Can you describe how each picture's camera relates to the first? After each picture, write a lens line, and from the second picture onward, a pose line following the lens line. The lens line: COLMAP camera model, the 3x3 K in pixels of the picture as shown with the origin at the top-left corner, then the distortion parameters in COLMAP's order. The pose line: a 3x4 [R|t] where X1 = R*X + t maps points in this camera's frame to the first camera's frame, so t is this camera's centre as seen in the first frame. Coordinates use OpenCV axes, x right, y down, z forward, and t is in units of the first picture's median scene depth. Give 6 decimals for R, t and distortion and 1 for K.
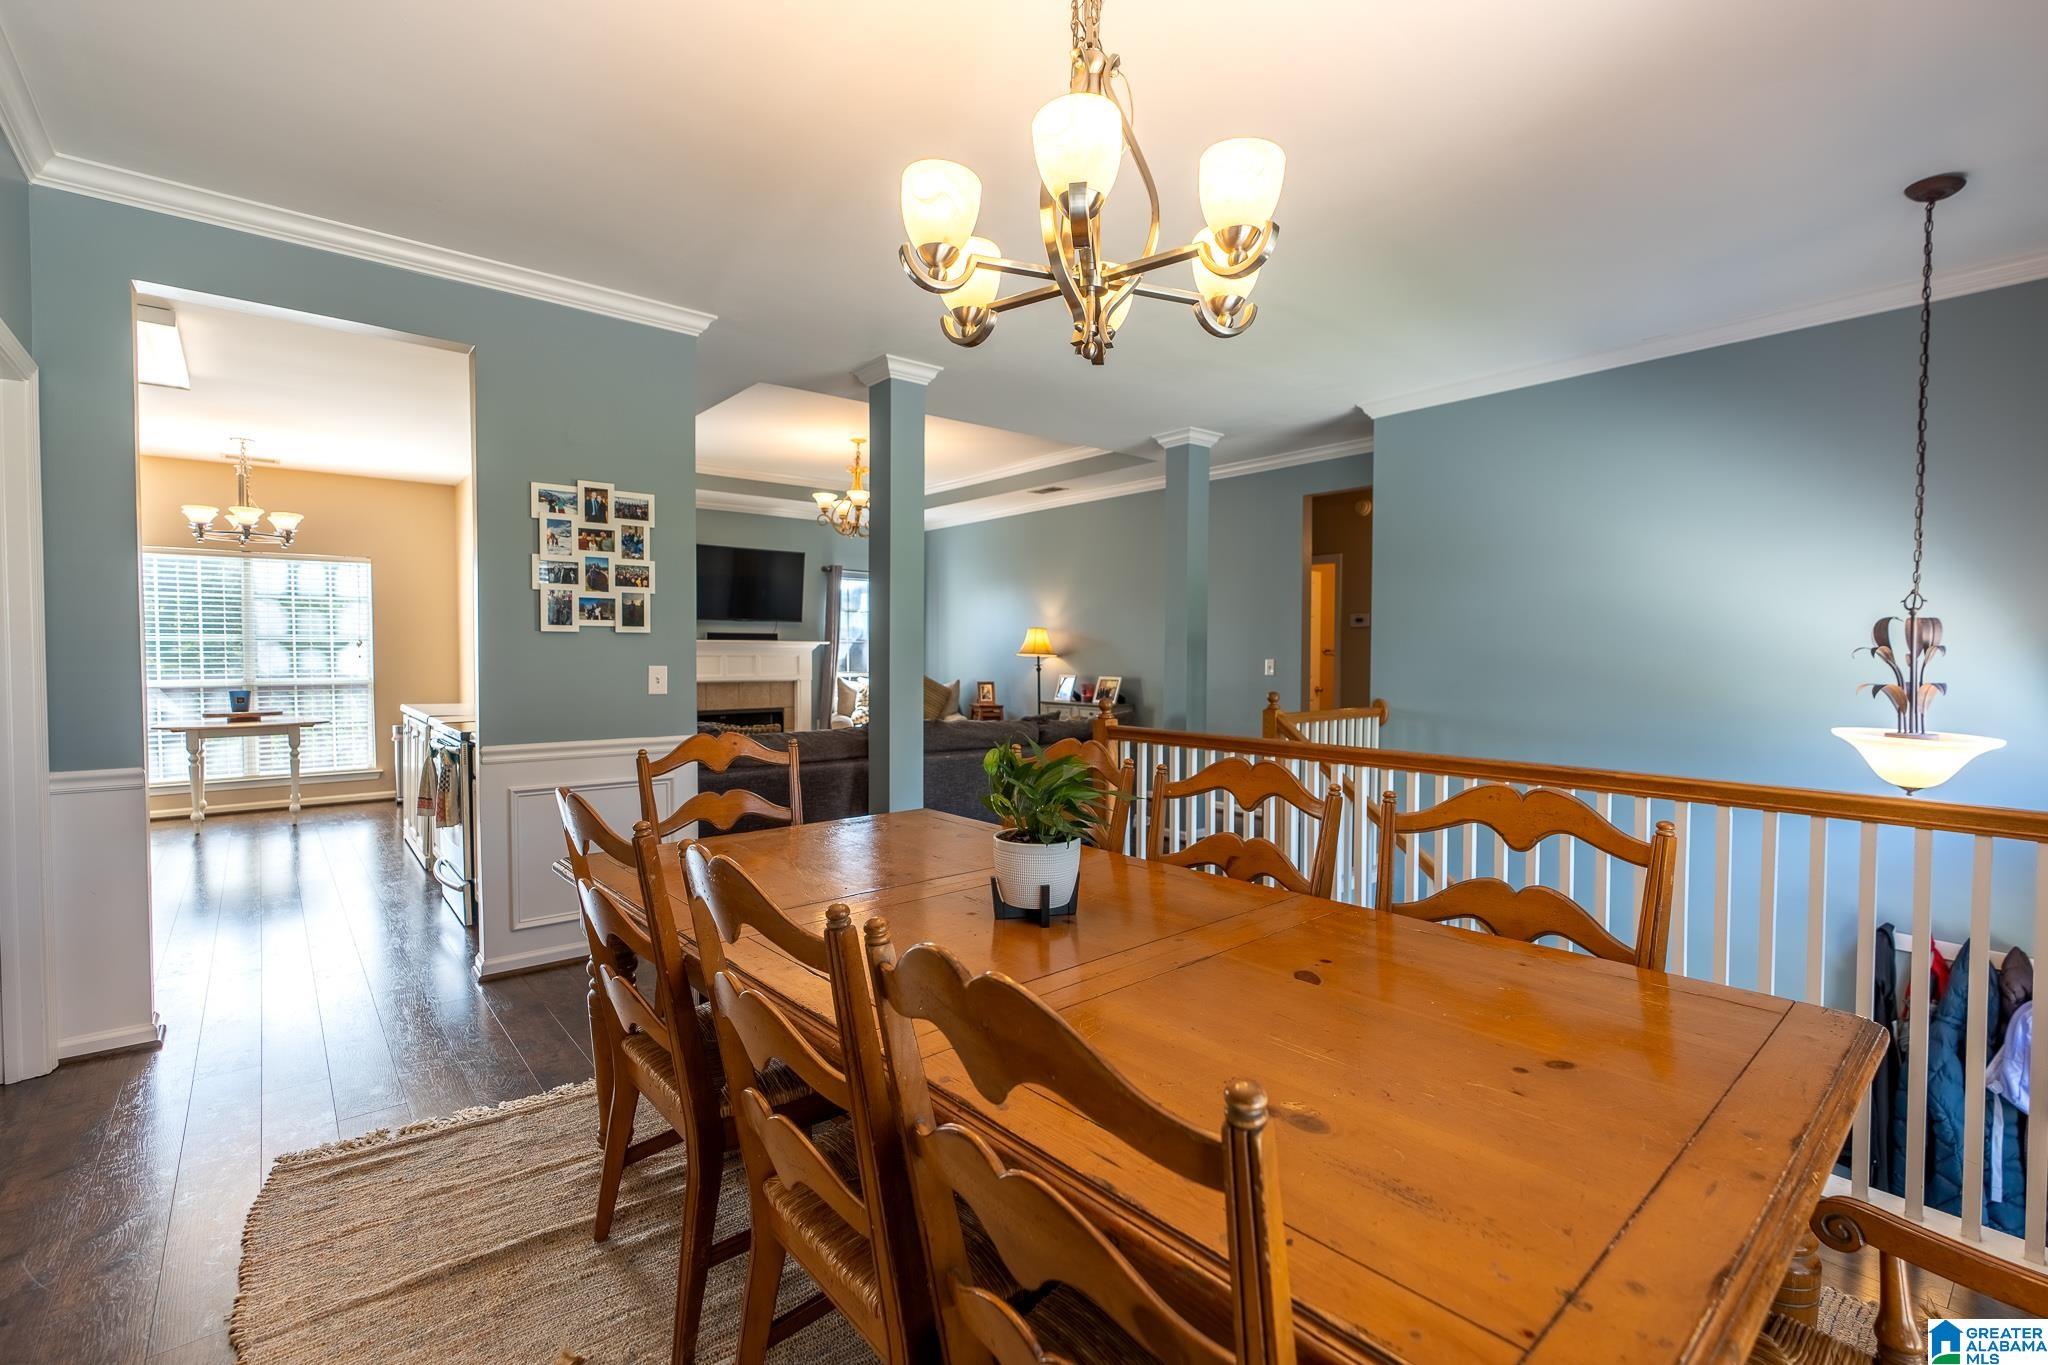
lens RADIAL K [[920.3, 0, 1024.8], [0, 920.3, 689.4], [0, 0, 1]] dist [-0.002870, 0.001933]
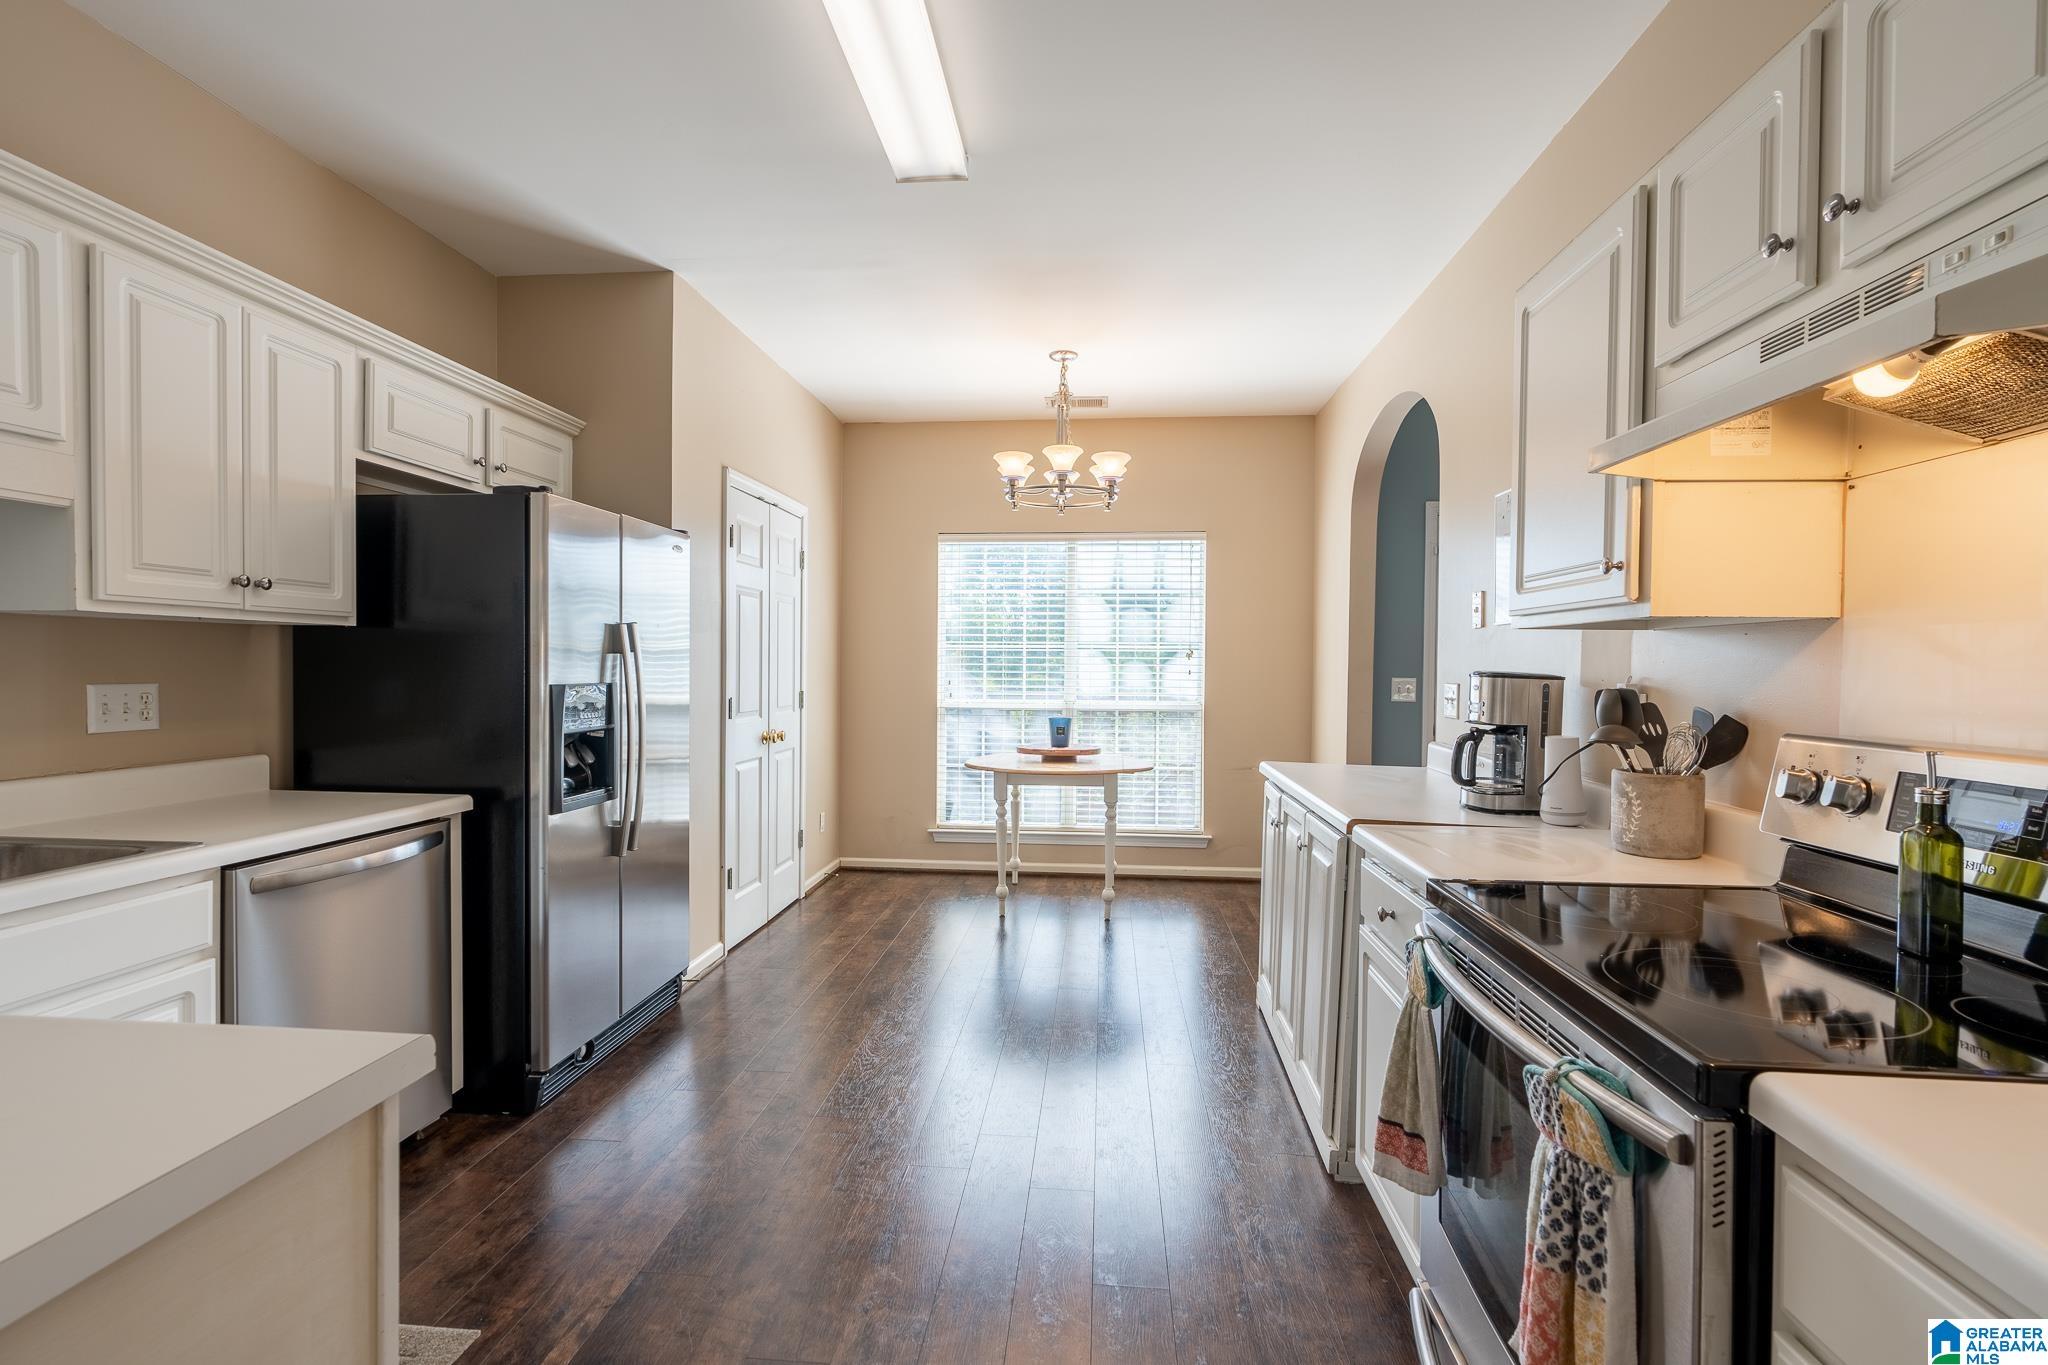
lens RADIAL K [[920.3, 0, 1027.1], [0, 920.3, 685.7], [0, 0, 1]] dist [-0.002870, 0.001933]
pose [[0.712773, 0.018781, -0.701143, -0.309636], [-0.031458, 0.999492, -0.005208, -0.017255], [0.700689, 0.025769, 0.713002, 0.400261]]
